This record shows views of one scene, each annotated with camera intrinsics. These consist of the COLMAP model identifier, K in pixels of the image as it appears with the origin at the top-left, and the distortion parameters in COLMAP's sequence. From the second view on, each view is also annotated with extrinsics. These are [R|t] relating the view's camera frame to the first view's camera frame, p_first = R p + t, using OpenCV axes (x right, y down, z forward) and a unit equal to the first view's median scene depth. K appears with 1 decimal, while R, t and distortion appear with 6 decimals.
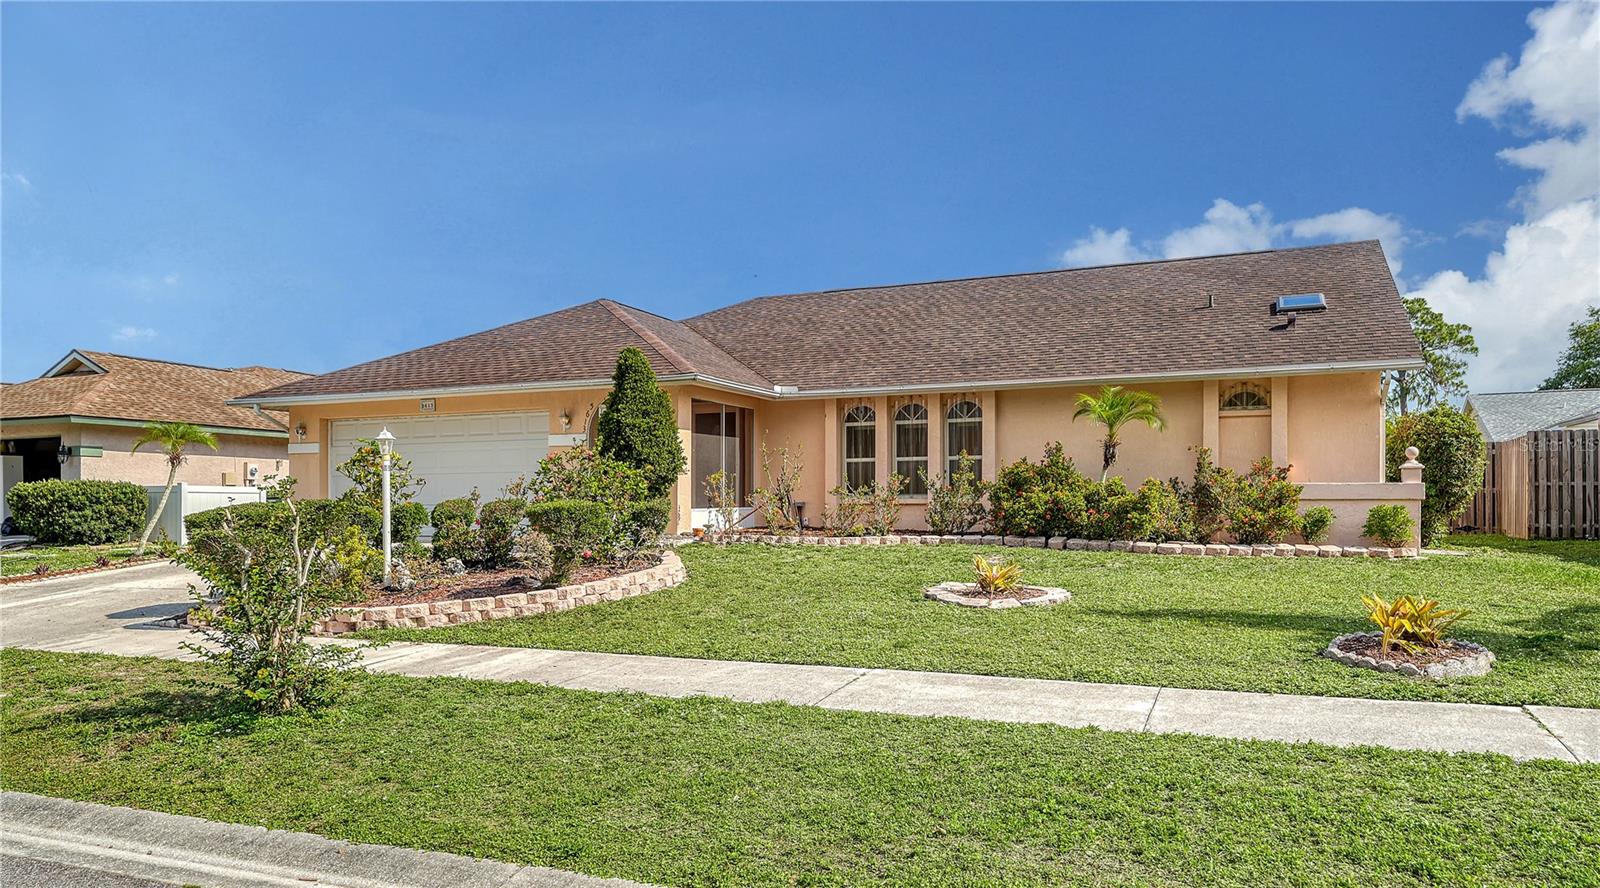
lens RADIAL K [[1089.8, 0, 791.1], [0, 1089.8, 447.6], [0, 0, 1]] dist [0.005760, -0.000367]
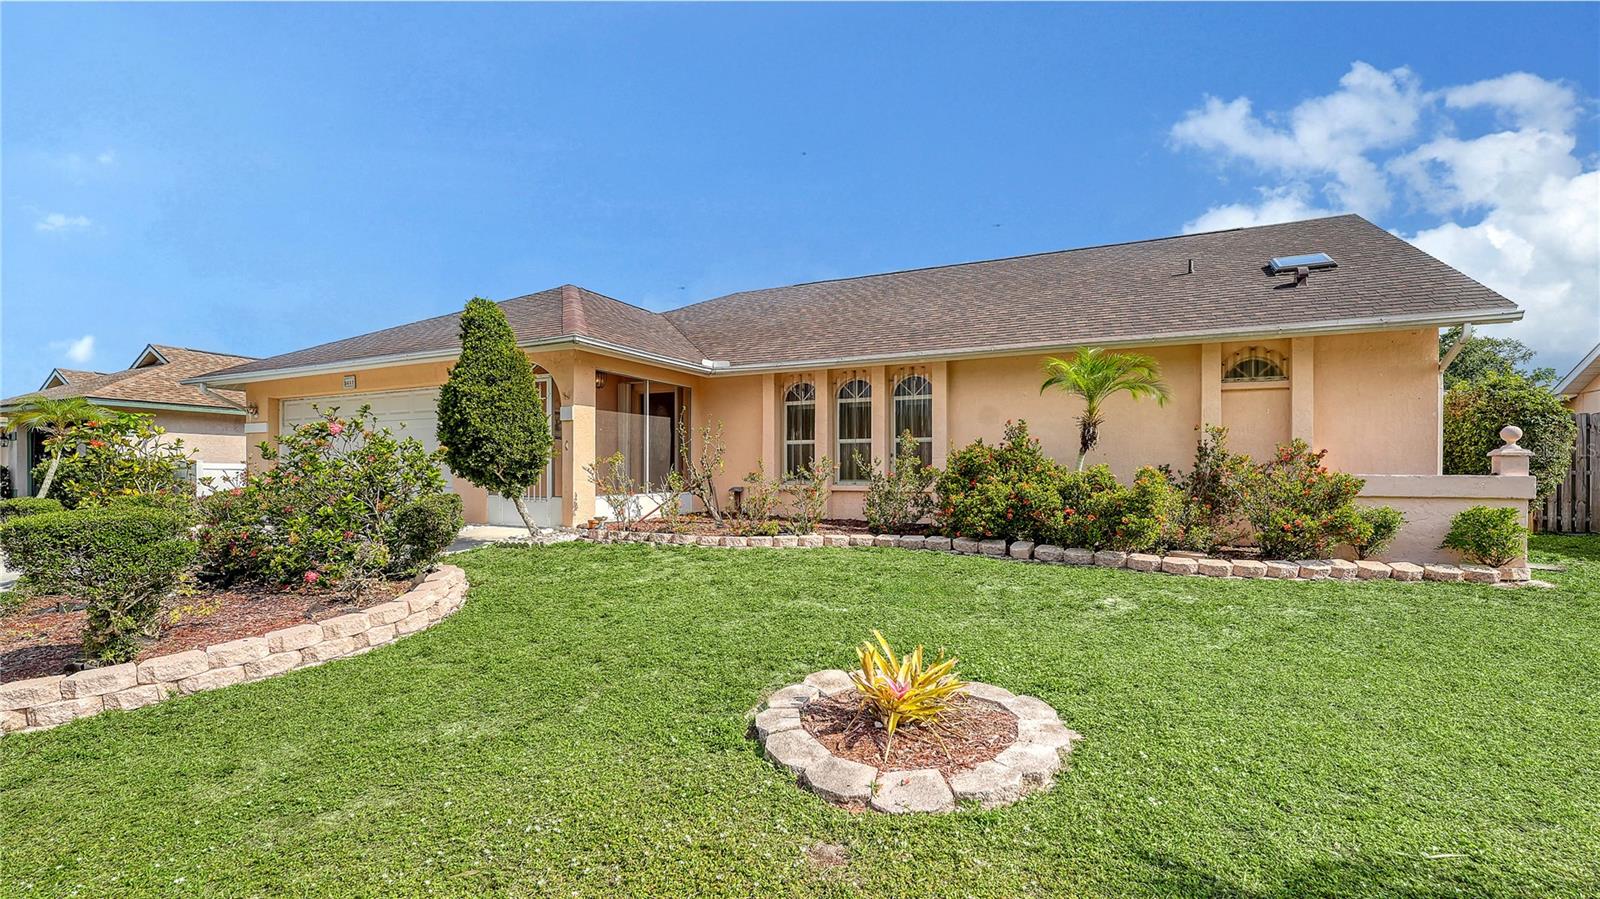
lens RADIAL K [[697.7, 0, 808.1], [0, 697.7, 441.7], [0, 0, 1]] dist [-0.026895, 0.000364]
pose [[0.999254, 0.005366, -0.038245, 0.106387], [-0.005139, 0.999969, 0.006012, 0.008691], [0.038276, -0.005811, 0.999250, 0.478017]]
